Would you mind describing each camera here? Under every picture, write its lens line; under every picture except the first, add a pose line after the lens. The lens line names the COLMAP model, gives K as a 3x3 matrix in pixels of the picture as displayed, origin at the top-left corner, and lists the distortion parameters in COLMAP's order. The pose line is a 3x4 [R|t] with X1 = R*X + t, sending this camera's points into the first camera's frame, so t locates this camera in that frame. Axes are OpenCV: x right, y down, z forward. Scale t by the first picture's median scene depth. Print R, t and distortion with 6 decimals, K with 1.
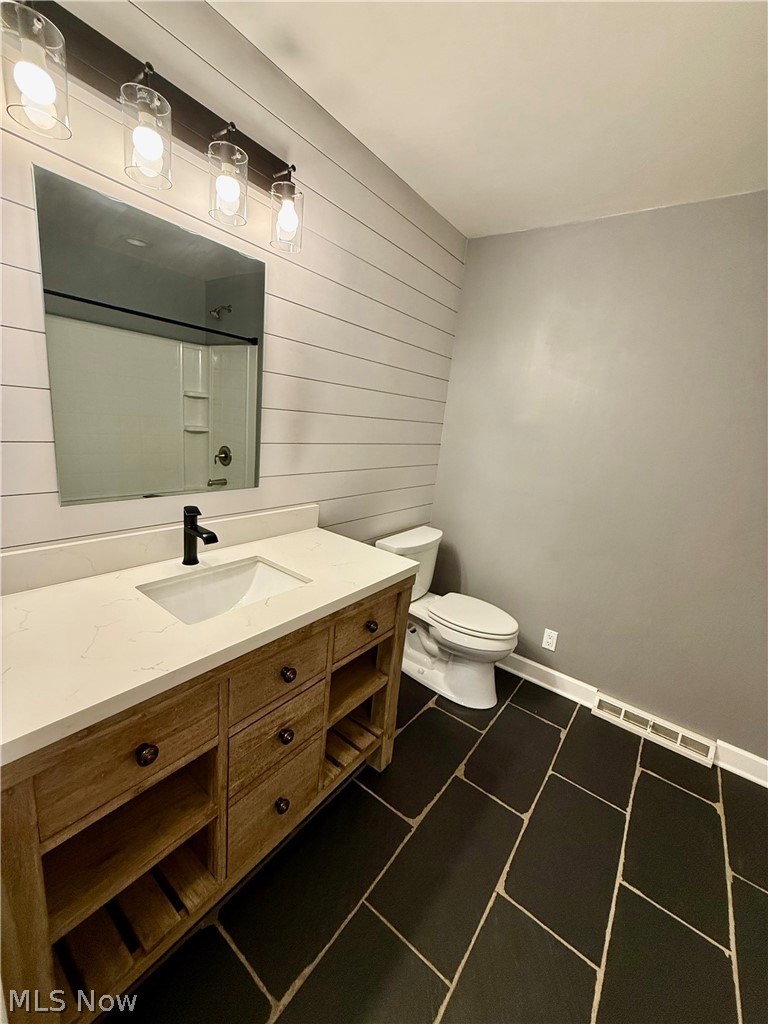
lens RADIAL K [[410.1, 0, 376.4], [0, 410.1, 508.9], [0, 0, 1]] dist [0.001039, -0.000137]
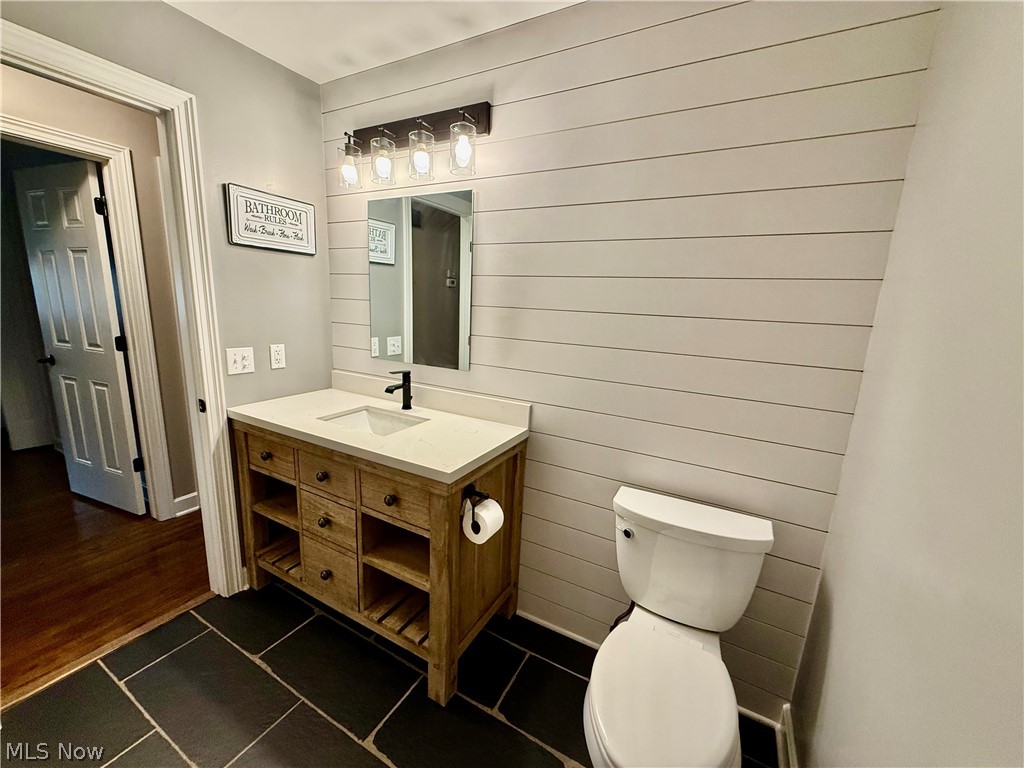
lens RADIAL K [[410.1, 0, 511.0], [0, 410.1, 381.7], [0, 0, 1]] dist [0.001039, -0.000137]
pose [[0.159491, 0.099024, -0.982220, 1.049125], [-0.252180, 0.966033, 0.056443, -0.141288], [0.954446, 0.238694, 0.179045, 1.052429]]
